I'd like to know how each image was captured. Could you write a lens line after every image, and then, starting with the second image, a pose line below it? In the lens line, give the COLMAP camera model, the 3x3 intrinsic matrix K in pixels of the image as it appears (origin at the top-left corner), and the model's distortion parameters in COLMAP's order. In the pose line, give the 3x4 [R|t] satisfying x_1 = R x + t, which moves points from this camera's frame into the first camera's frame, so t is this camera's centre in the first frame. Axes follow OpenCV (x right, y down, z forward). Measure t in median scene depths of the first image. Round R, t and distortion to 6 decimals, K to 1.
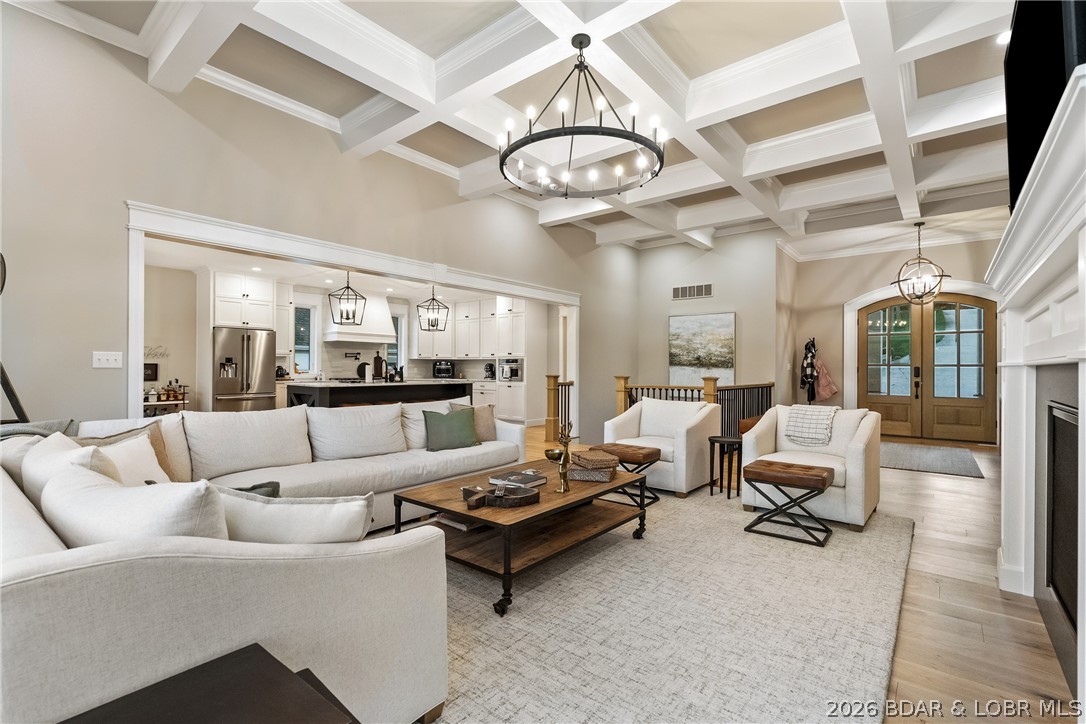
lens RADIAL K [[495.3, 0, 543.0], [0, 495.3, 362.0], [0, 0, 1]] dist [-0.000879, -0.000197]
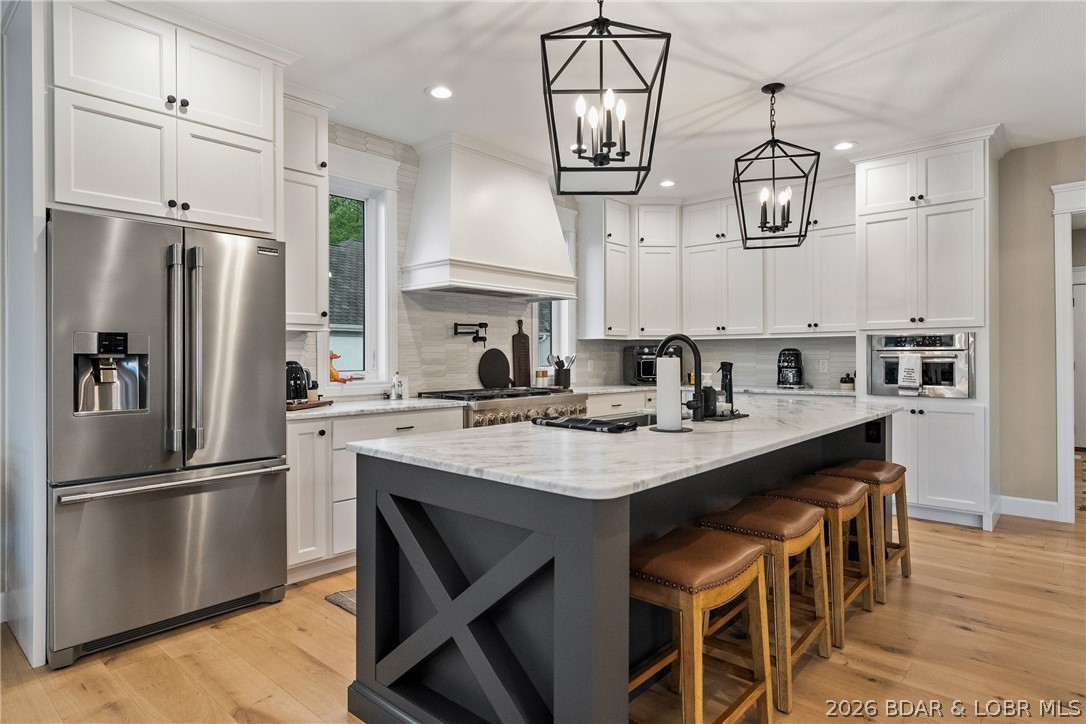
lens RADIAL K [[605.0, 0, 543.0], [0, 605.0, 362.0], [0, 0, 1]] dist [-0.041876, 0.000235]
pose [[0.998921, -0.008325, -0.045697, -0.325716], [0.009364, 0.999701, 0.022590, 0.001131], [0.045495, -0.022993, 0.998700, 0.573792]]
